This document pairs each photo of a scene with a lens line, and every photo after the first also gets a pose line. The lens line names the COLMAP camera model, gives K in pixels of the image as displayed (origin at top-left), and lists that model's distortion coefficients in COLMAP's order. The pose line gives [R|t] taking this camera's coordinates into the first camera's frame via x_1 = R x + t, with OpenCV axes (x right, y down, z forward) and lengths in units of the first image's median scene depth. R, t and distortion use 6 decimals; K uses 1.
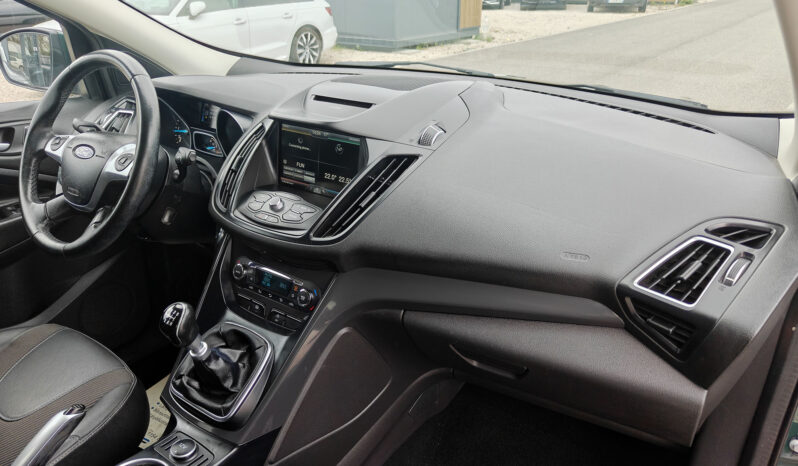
lens RADIAL K [[564.1, 0, 400.6], [0, 564.1, 231.5], [0, 0, 1]] dist [0.004275, 0.000135]
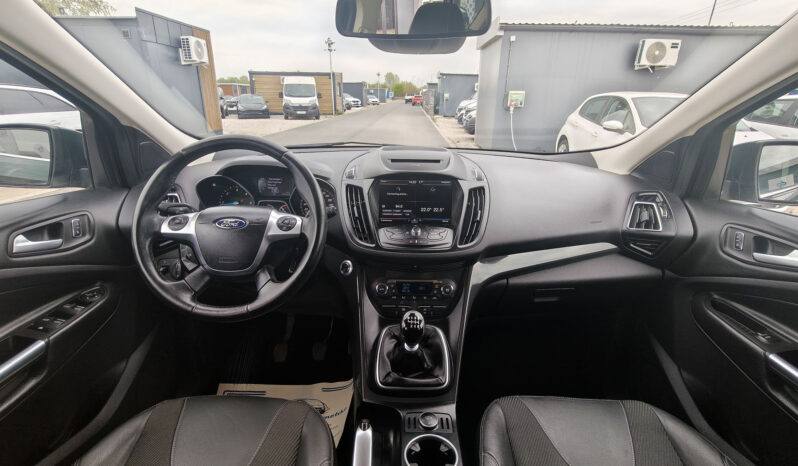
lens RADIAL K [[375.2, 0, 407.8], [0, 375.2, 233.1], [0, 0, 1]] dist [0.009445, 0.000105]
pose [[0.817224, -0.180682, 0.547265, -0.695236], [0.222800, 0.974804, -0.010868, -0.035732], [-0.531512, 0.130812, 0.836889, 0.196033]]
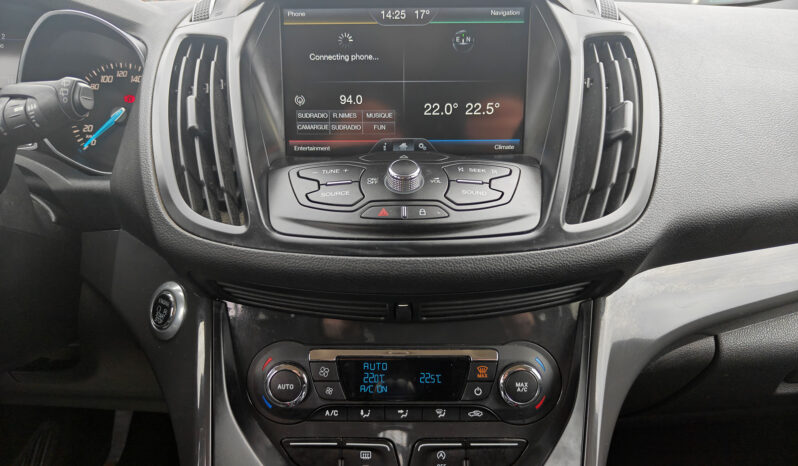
lens RADIAL K [[564.1, 0, 400.6], [0, 564.1, 231.5], [0, 0, 1]] dist [0.004275, 0.000135]
pose [[0.828258, -0.211969, 0.518707, -0.393001], [0.237904, 0.971140, 0.016976, -0.017092], [-0.507336, 0.109342, 0.854783, 0.619696]]
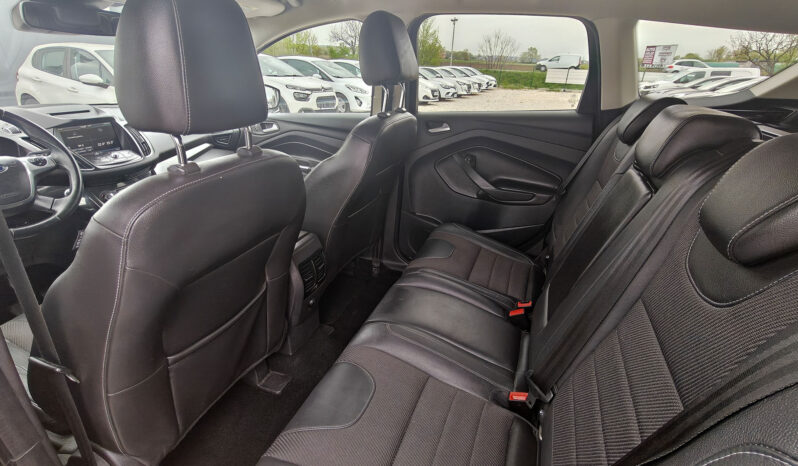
lens RADIAL K [[375.2, 0, 407.8], [0, 375.2, 233.1], [0, 0, 1]] dist [0.009445, 0.000105]
pose [[-0.260292, -0.410268, 0.874030, -1.836116], [0.377701, 0.789831, 0.483227, -0.081192], [-0.888589, 0.455902, -0.050628, 0.150667]]
